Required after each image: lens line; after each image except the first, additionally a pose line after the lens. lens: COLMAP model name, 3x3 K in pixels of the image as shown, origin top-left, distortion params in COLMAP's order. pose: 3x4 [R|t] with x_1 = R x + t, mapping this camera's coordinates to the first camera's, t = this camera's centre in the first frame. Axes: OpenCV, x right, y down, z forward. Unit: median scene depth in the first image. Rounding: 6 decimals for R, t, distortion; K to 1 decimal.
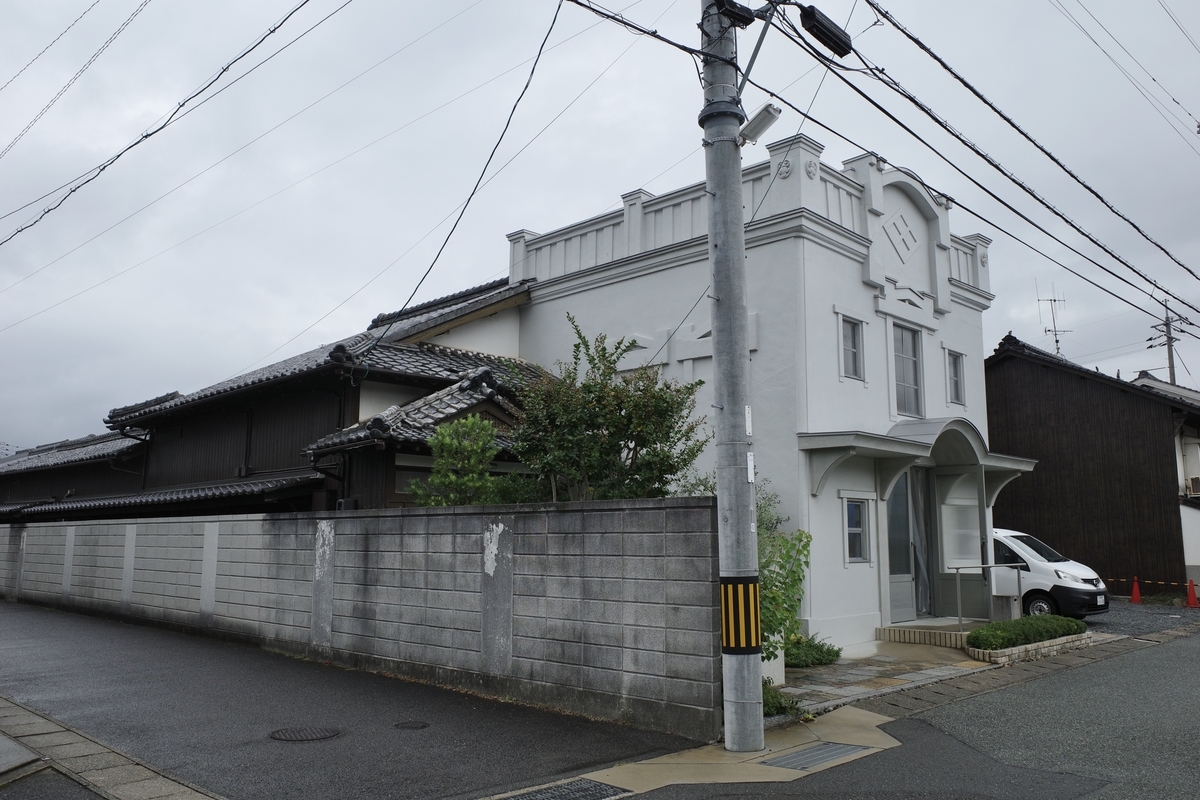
lens RADIAL K [[946.6, 0, 597.2], [0, 946.6, 401.0], [0, 0, 1]] dist [-0.042473, 0.024678]
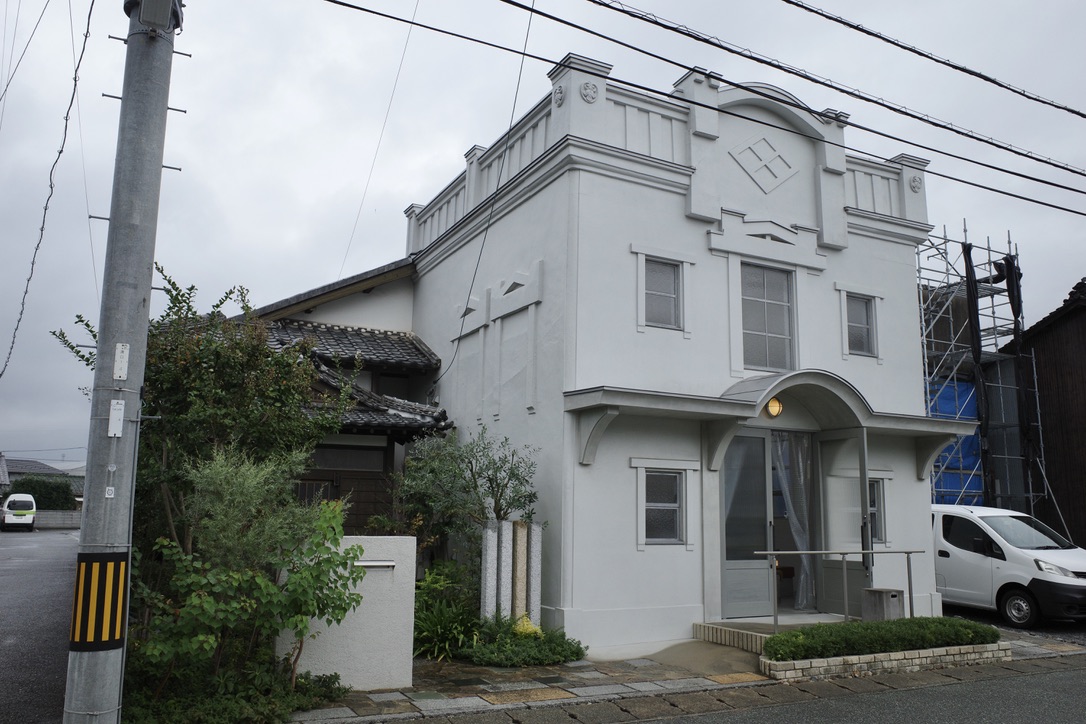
lens RADIAL K [[856.7, 0, 544.0], [0, 856.7, 361.6], [0, 0, 1]] dist [-0.042473, 0.024678]
pose [[0.950811, -0.044272, -0.306592, 0.386480], [0.033191, 0.998597, -0.041264, 0.033508], [0.307989, 0.029058, 0.950946, 0.218196]]
